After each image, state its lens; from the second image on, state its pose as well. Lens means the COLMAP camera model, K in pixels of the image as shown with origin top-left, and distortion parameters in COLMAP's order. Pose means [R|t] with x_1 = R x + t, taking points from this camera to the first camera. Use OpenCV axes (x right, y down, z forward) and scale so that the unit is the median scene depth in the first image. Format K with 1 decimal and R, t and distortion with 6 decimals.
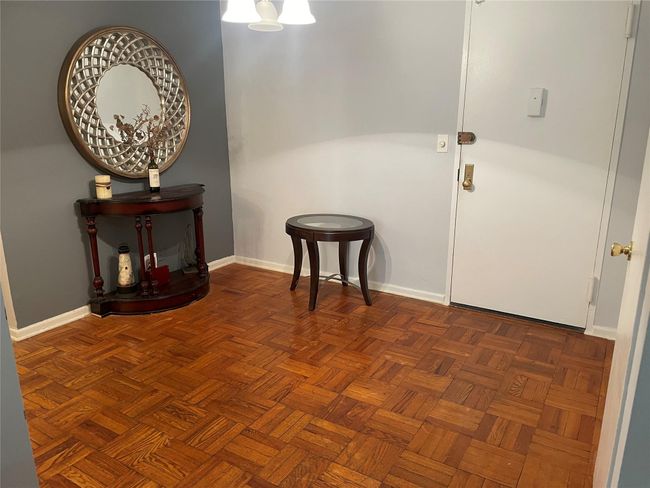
lens RADIAL K [[491.3, 0, 326.6], [0, 491.3, 245.8], [0, 0, 1]] dist [0.109218, -0.150033]
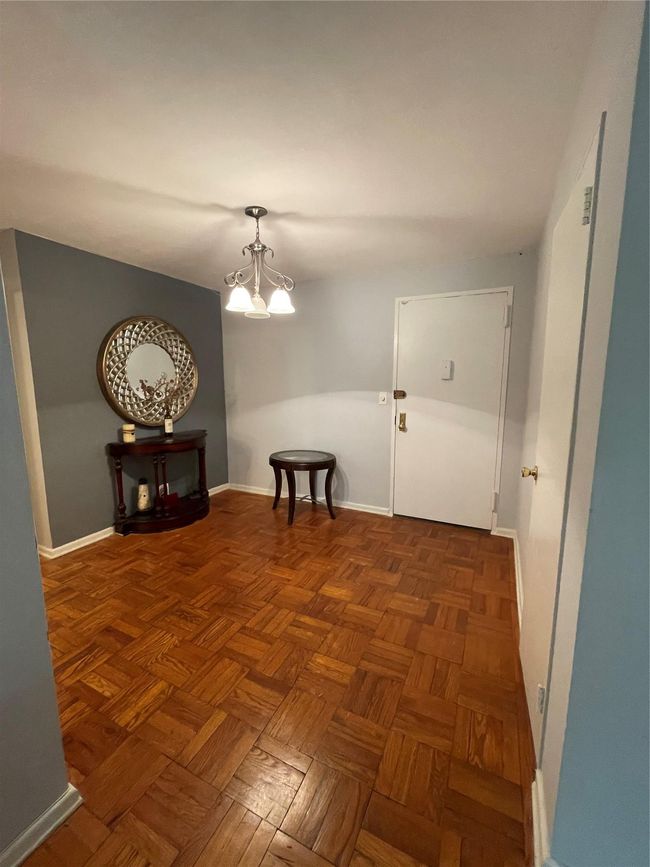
lens RADIAL K [[351.7, 0, 323.3], [0, 351.7, 429.8], [0, 0, 1]] dist [-0.002797, -0.000190]
pose [[0.995973, -0.014254, 0.088509, -0.024478], [0.025013, 0.992256, -0.121666, -0.002336], [-0.086090, 0.123390, 0.988617, 0.051176]]
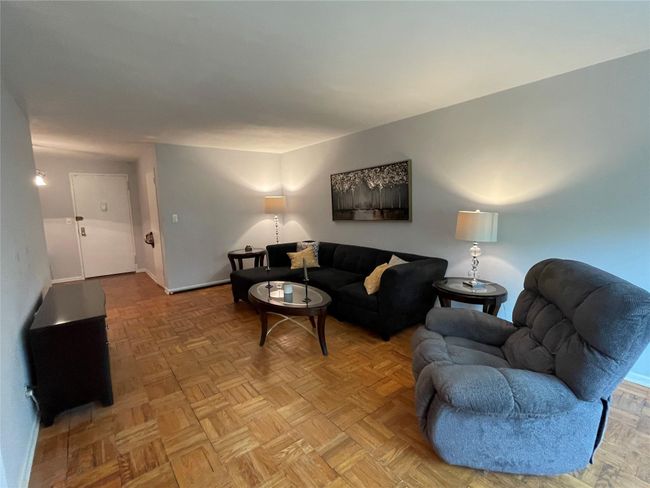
lens RADIAL K [[308.2, 0, 325.0], [0, 308.2, 244.0], [0, 0, 1]] dist [0.000559, 0.000252]
pose [[0.346088, -0.132275, 0.928831, -0.969496], [0.275356, 0.960733, 0.034219, 0.275376], [-0.896885, 0.243916, 0.368921, -0.971913]]
